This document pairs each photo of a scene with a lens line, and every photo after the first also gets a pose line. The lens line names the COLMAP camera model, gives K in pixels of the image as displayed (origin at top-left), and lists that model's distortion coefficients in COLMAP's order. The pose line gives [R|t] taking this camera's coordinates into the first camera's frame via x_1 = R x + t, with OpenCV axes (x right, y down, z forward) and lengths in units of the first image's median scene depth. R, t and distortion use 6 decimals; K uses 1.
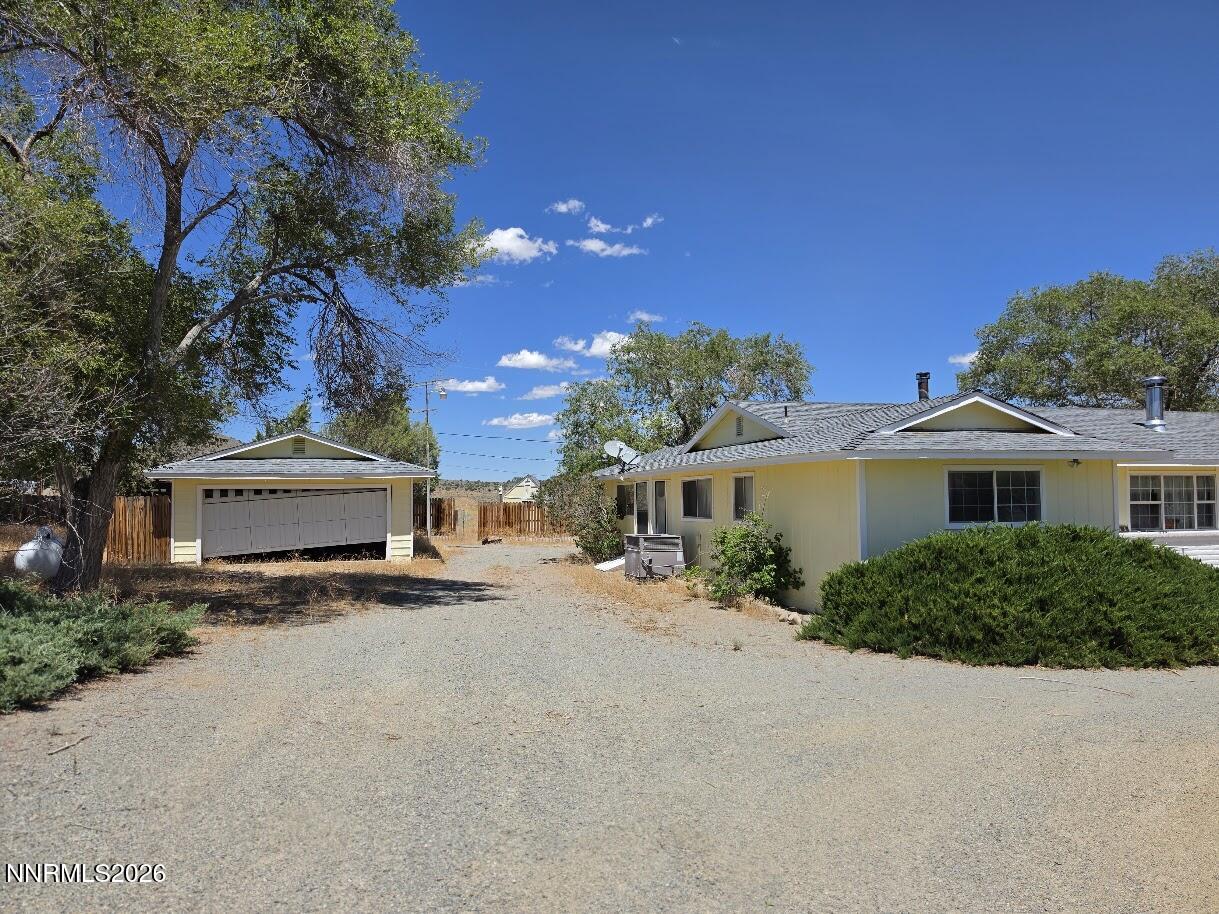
lens RADIAL K [[852.0, 0, 596.2], [0, 852.0, 452.8], [0, 0, 1]] dist [0.107117, -0.151305]
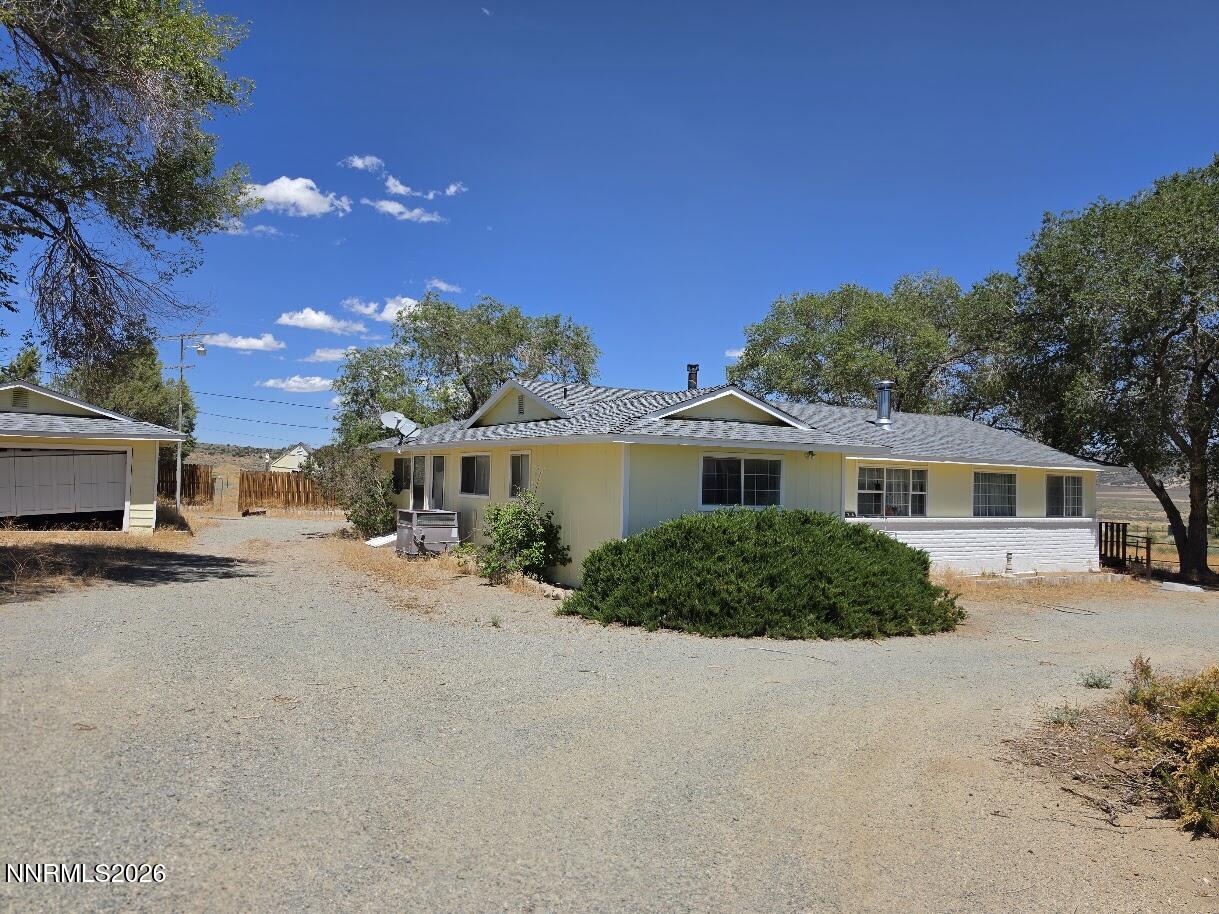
lens RADIAL K [[854.5, 0, 604.0], [0, 854.5, 433.2], [0, 0, 1]] dist [0.109248, -0.152767]
pose [[0.967610, 0.047147, 0.248010, 0.013779], [-0.048647, 0.998816, -0.000082, -0.001752], [-0.247720, -0.011986, 0.968758, -0.004798]]
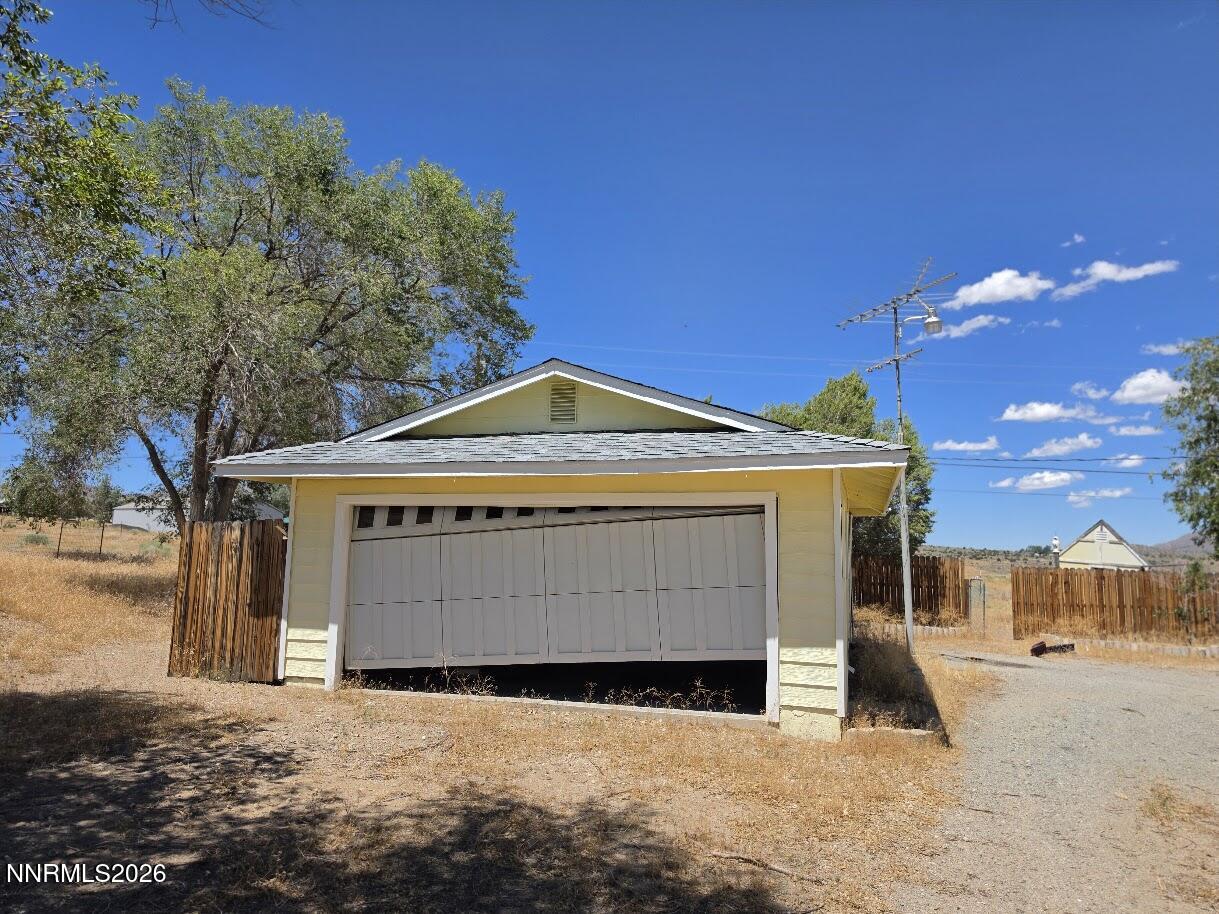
lens RADIAL K [[821.8, 0, 629.7], [0, 821.8, 451.7], [0, 0, 1]] dist [0.075235, -0.127664]
pose [[0.859857, -0.047035, -0.508364, -0.148290], [0.003884, 0.996321, -0.085613, 0.059663], [0.510520, 0.071640, 0.856876, 0.839696]]
